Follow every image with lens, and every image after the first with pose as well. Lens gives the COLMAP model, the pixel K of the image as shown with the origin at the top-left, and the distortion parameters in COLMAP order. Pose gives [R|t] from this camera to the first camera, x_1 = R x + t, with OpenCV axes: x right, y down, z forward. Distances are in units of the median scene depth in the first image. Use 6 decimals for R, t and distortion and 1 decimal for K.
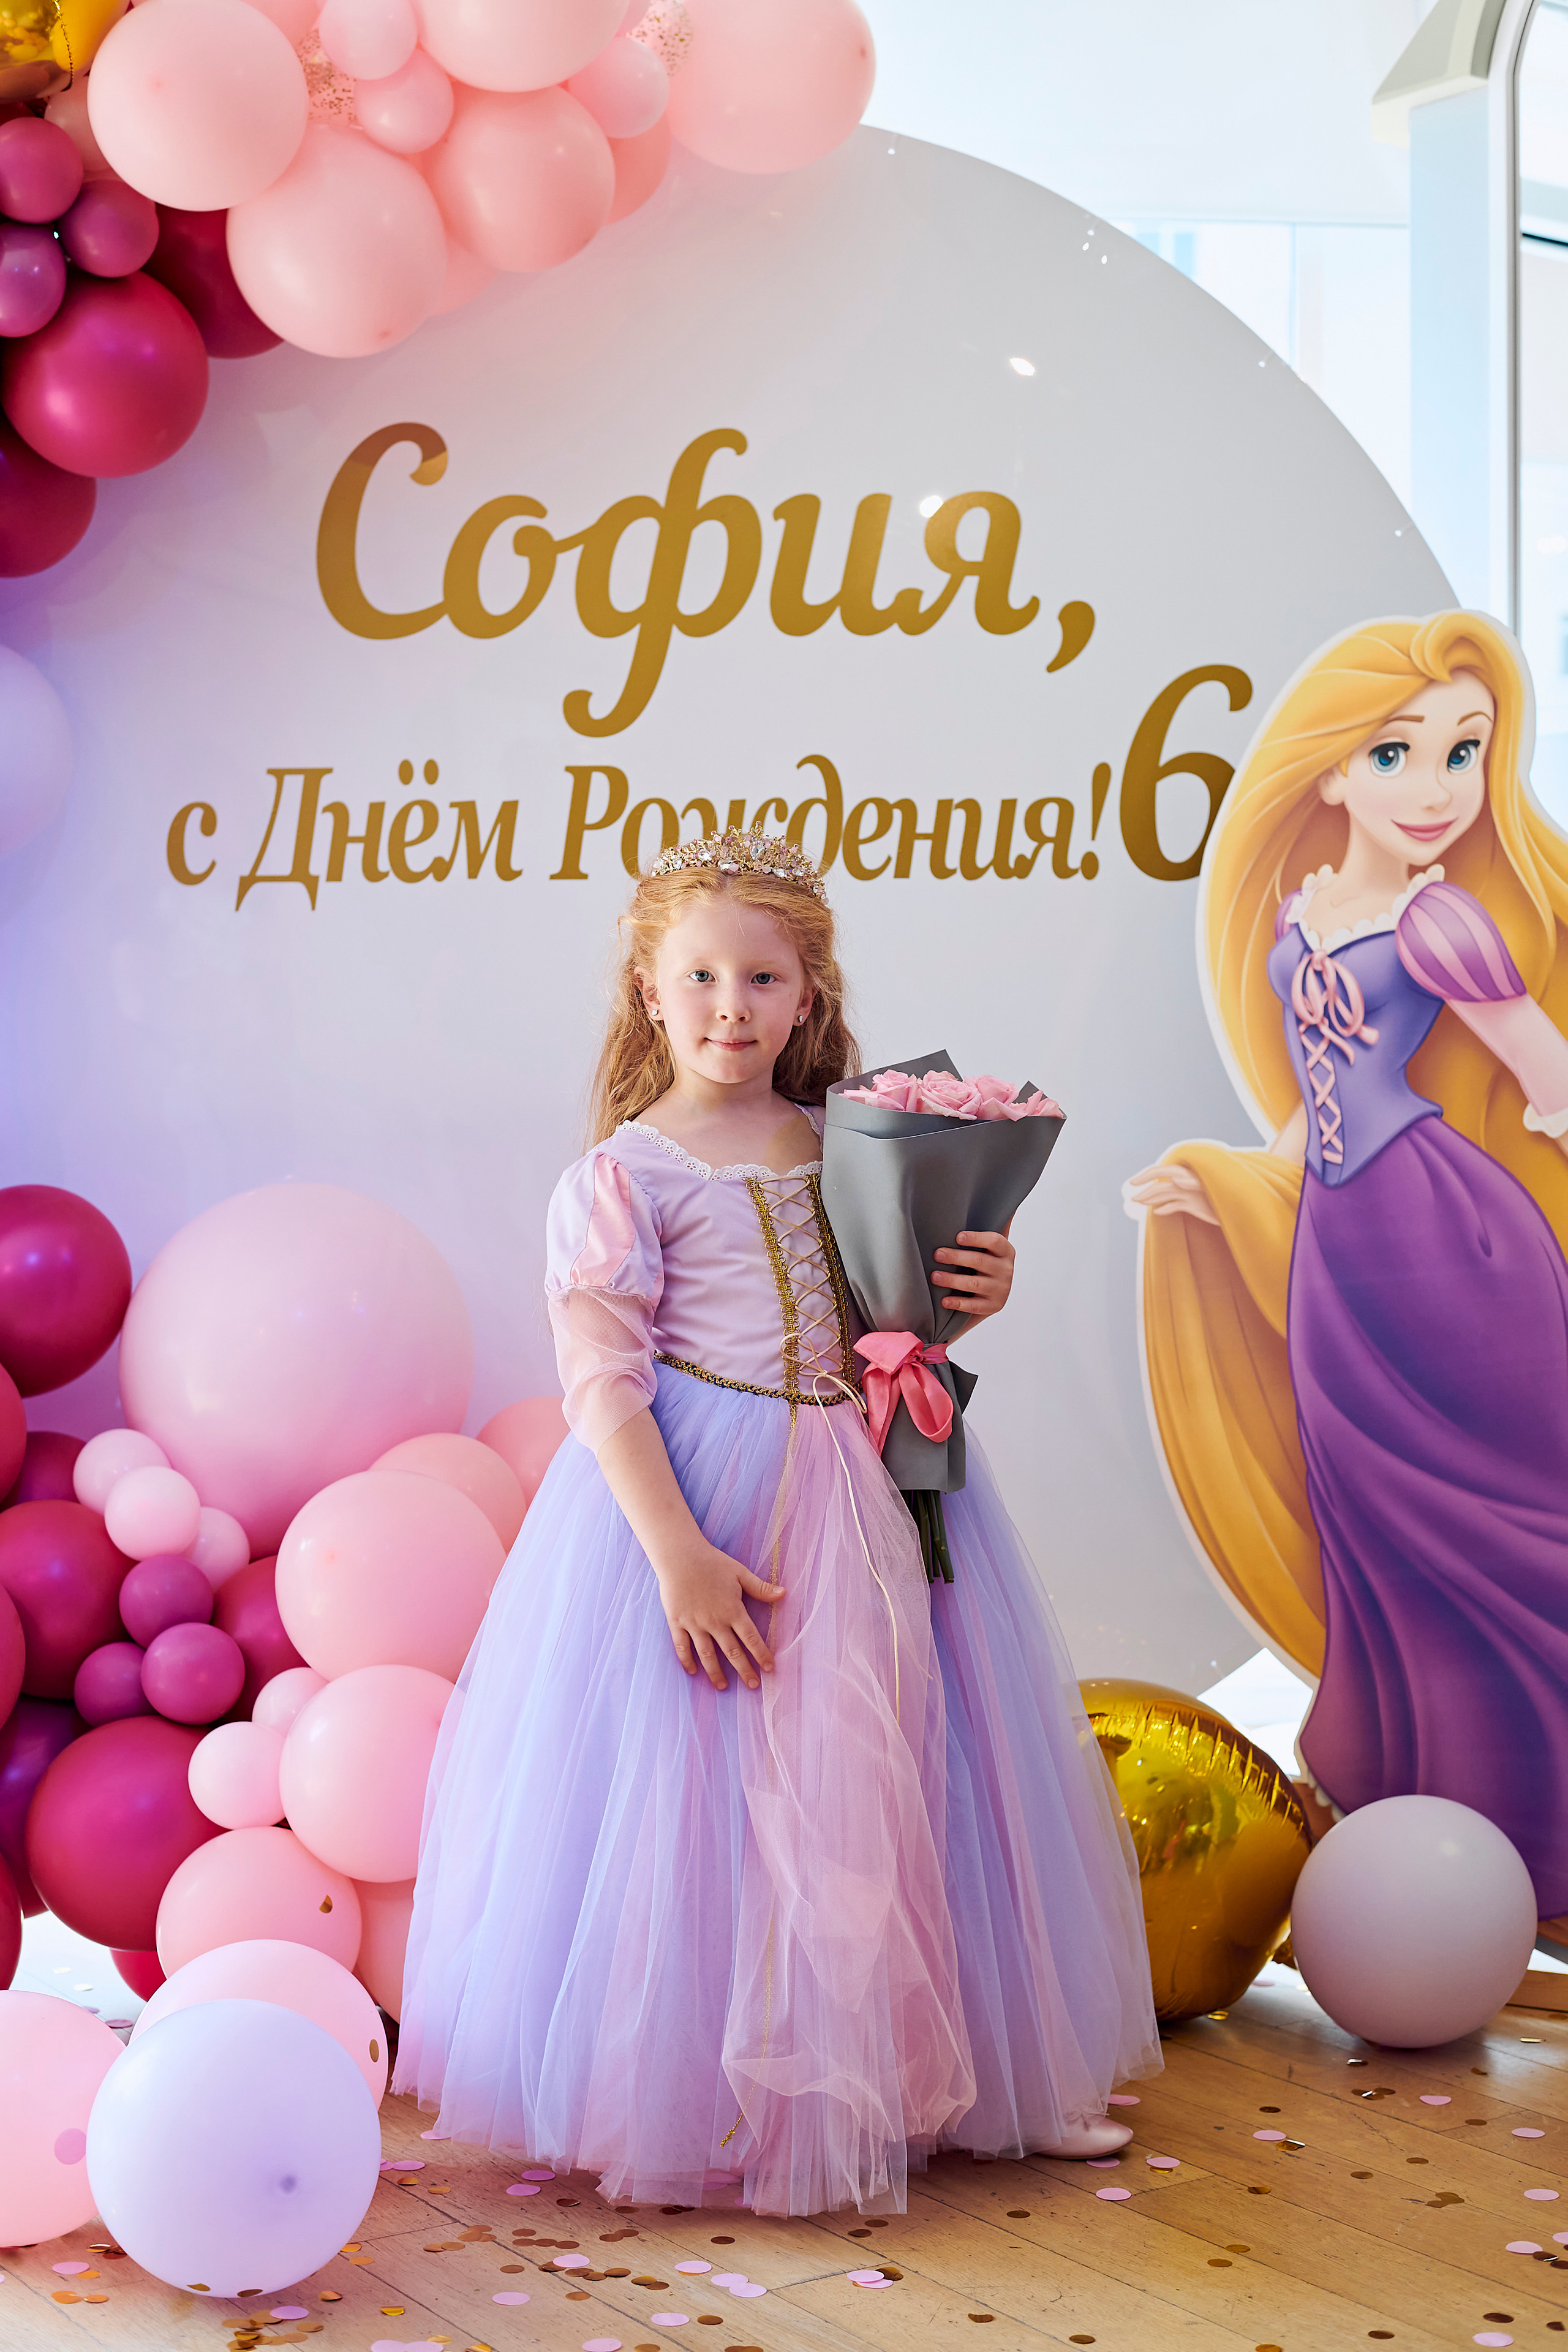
lens RADIAL K [[3430.6, 0, 784.0], [0, 3430.6, 1176.0], [0, 0, 1]] dist [-0.095894, 0.062335]
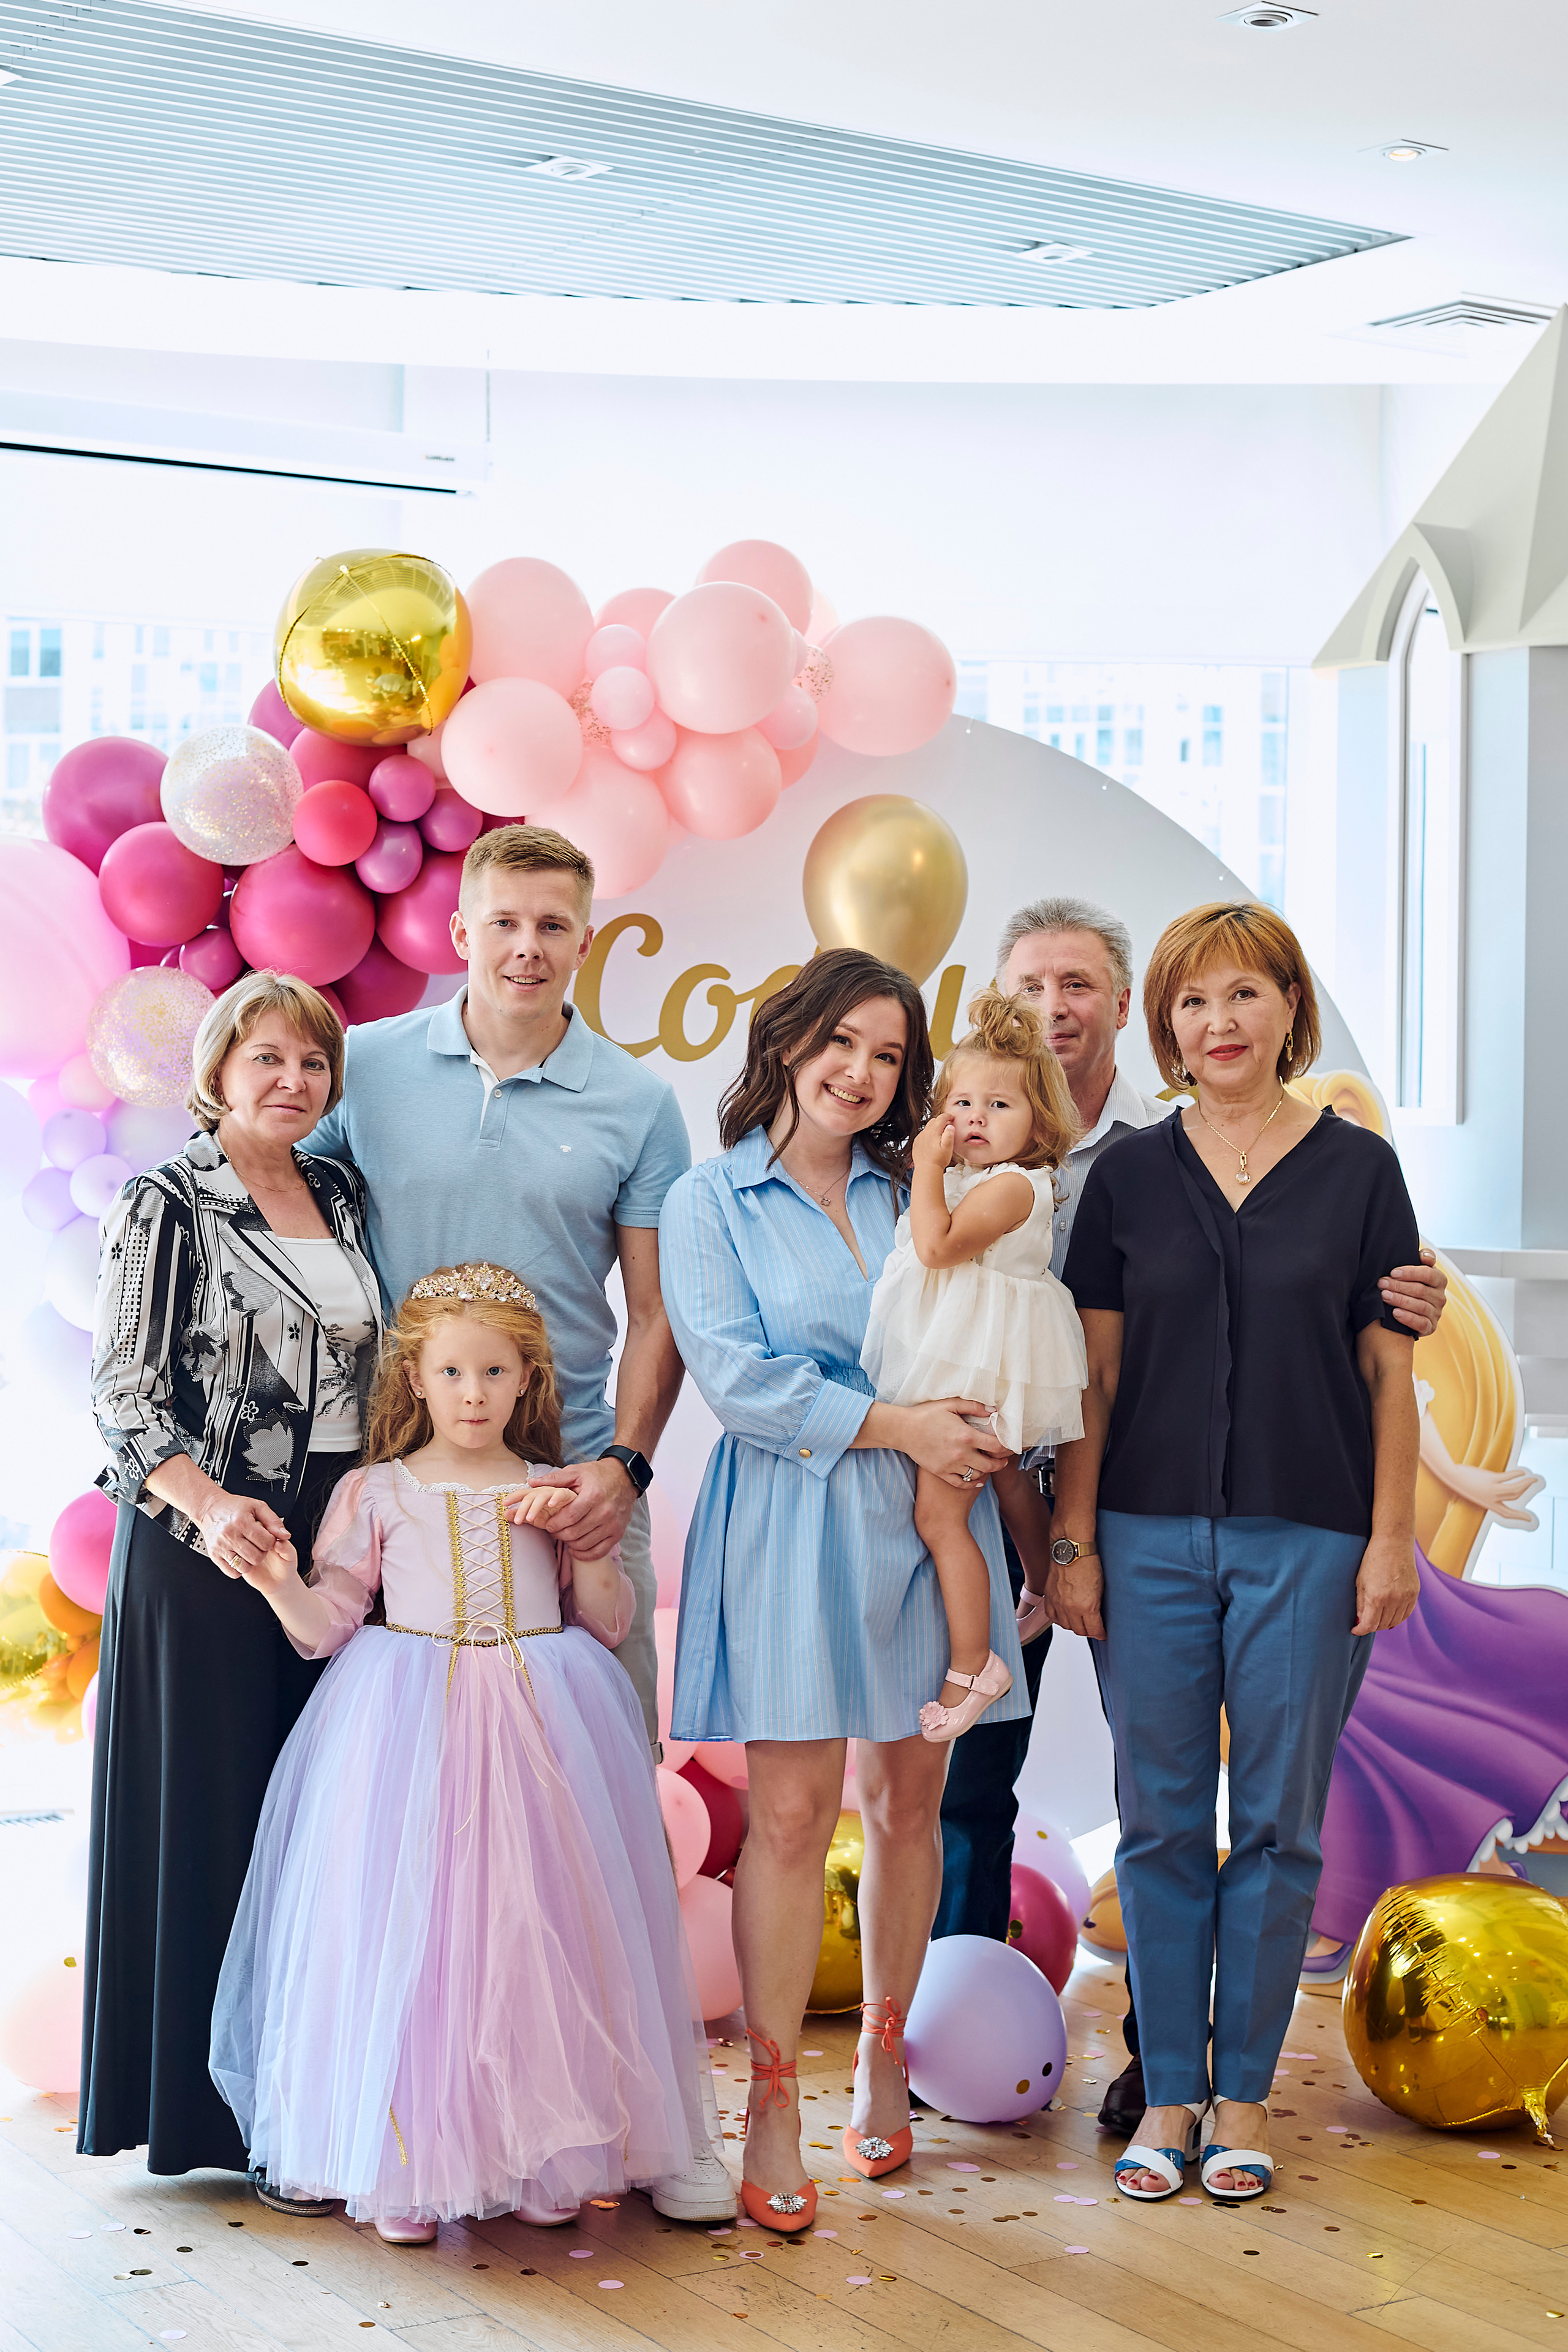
lens RADIAL K [[3495.9, 0, 779.7], [0, 3495.9, 1118.9], [0, 0, 1]] dist [-0.103035, -0.022571]
pose [[0.999200, 0.012642, -0.037947, 0.009603], [-0.013485, 0.999666, -0.022042, -0.099859], [0.037655, 0.022536, 0.999037, -0.499518]]
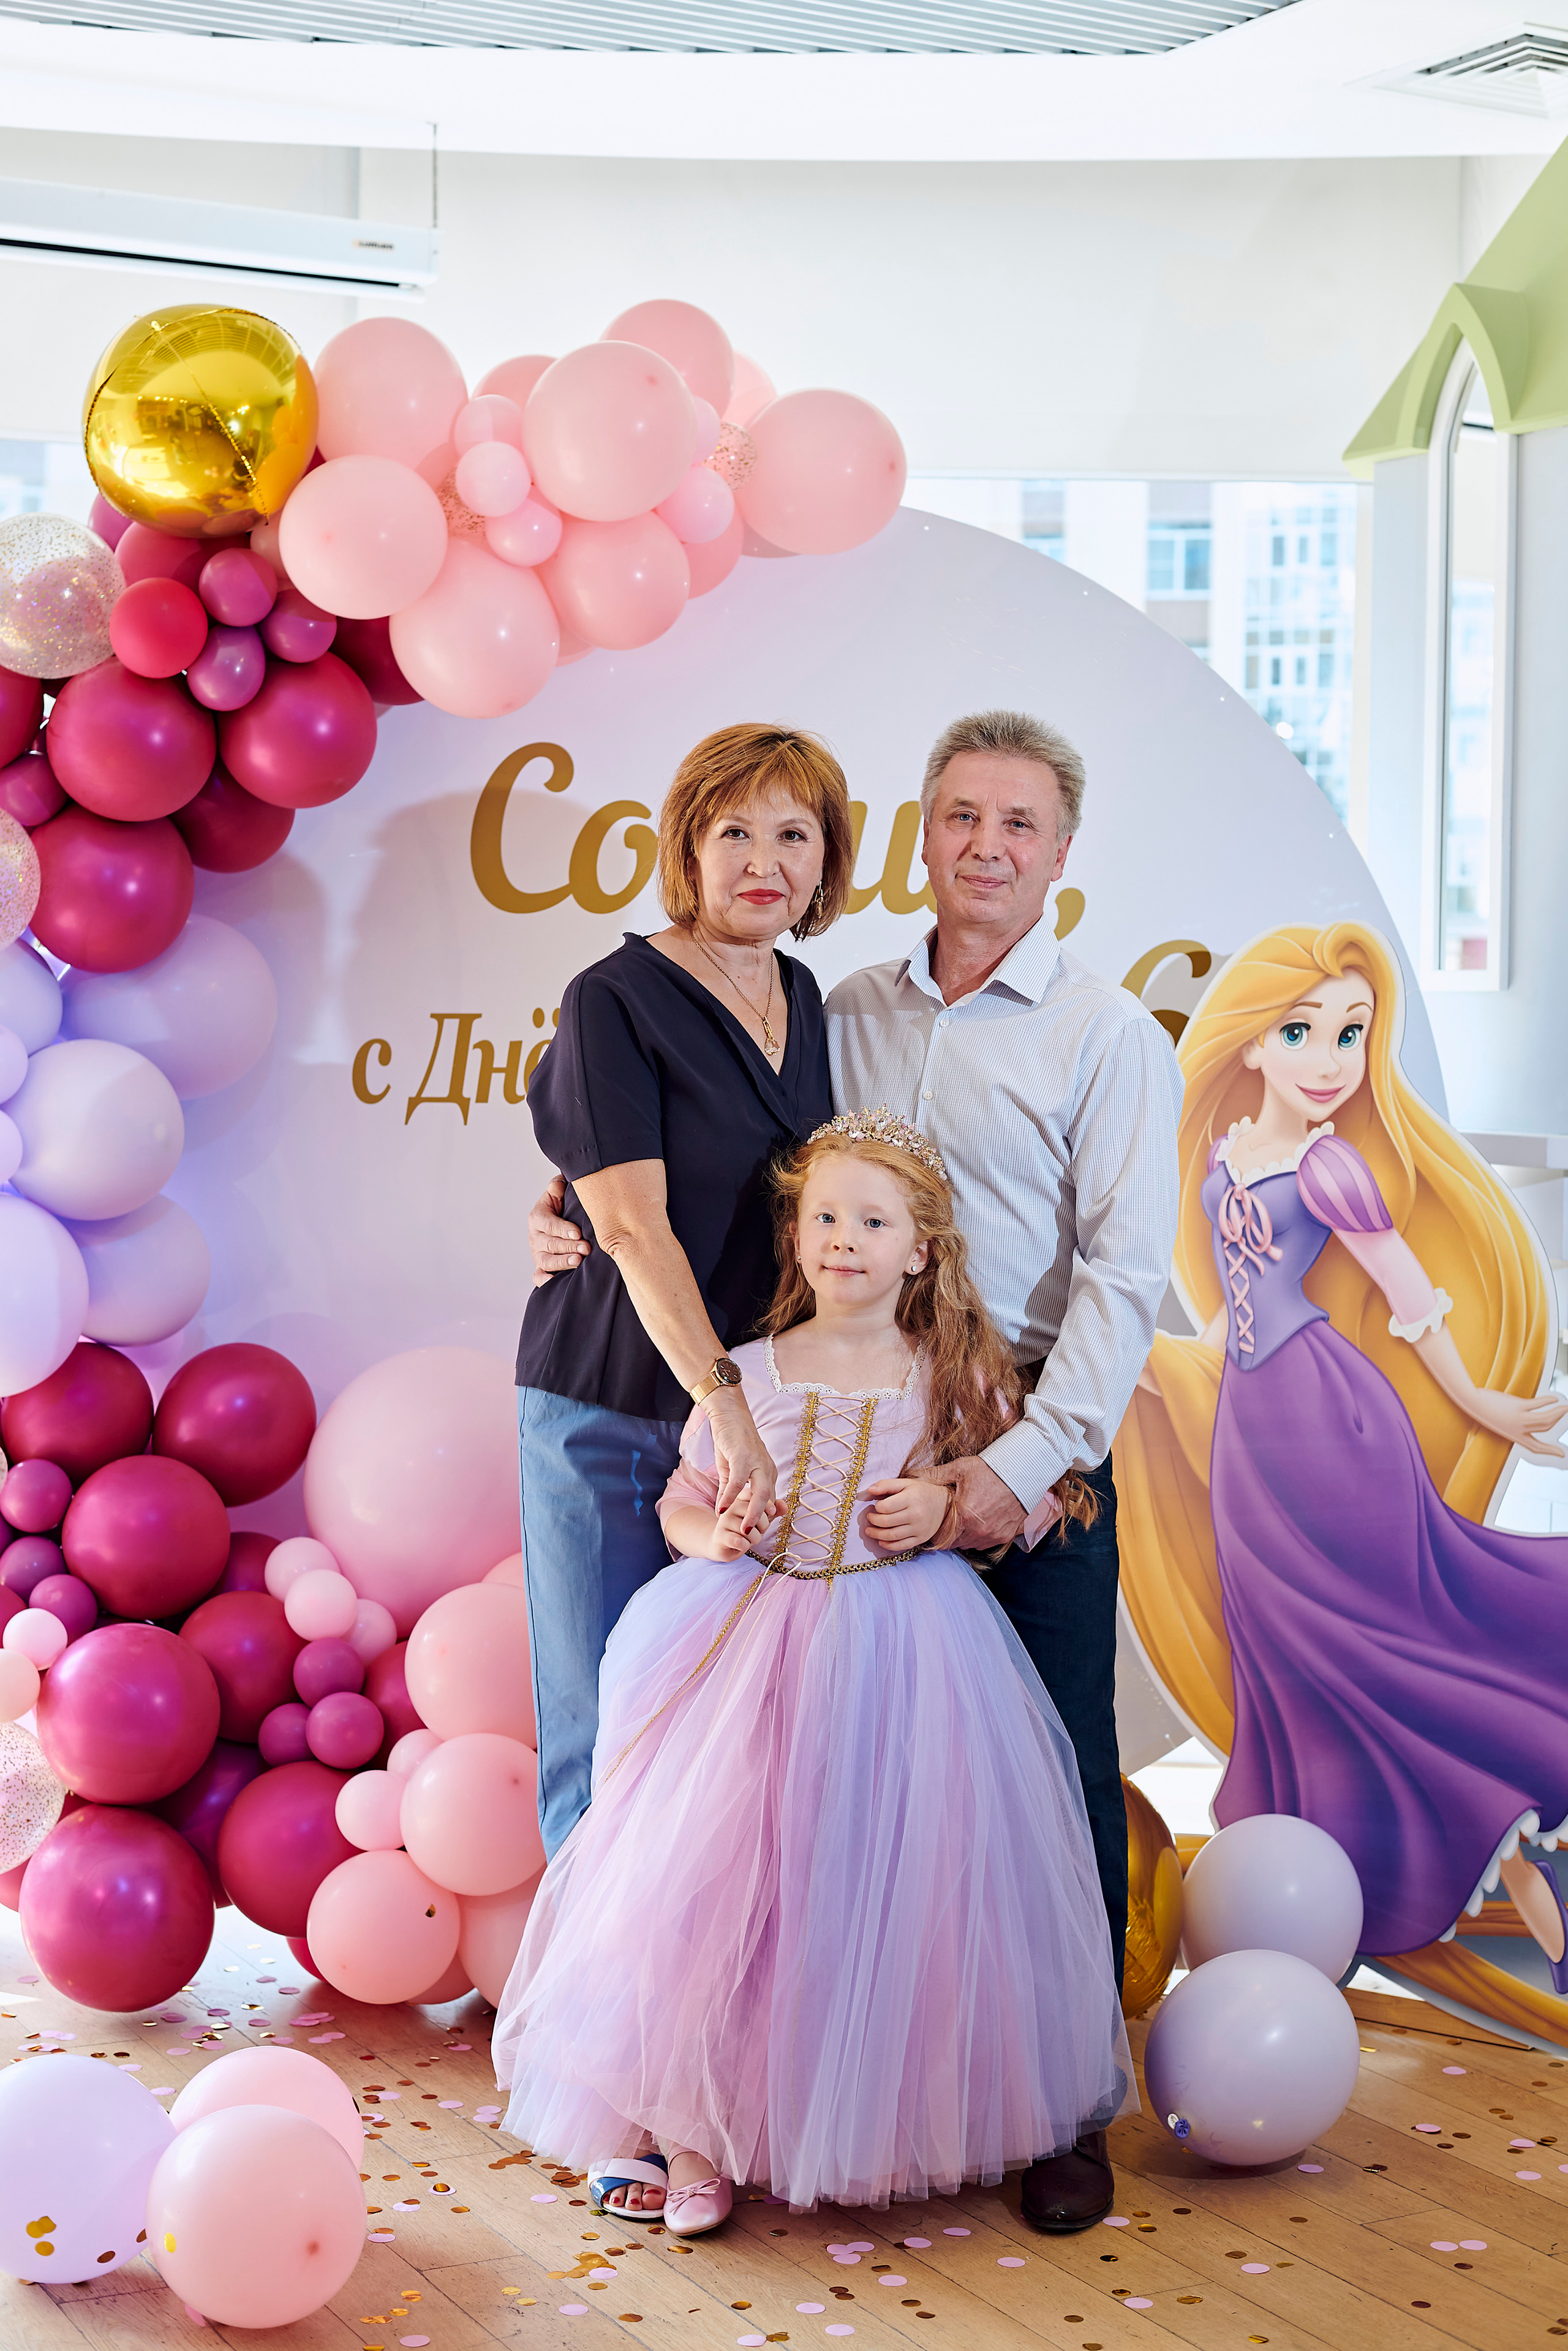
lens RADIAL K [[3442.2, 0, 784.0], [0, 3442.2, 1175.5], [0, 0, 1]] dist [-0.097871, -0.056168]
pose [[0.994787, 0.019109, -0.100164, 0.109880], [-0.017343, 0.999679, 0.018469, -0.084810], [0.100484, -0.016636, 0.994800, -0.265173]]
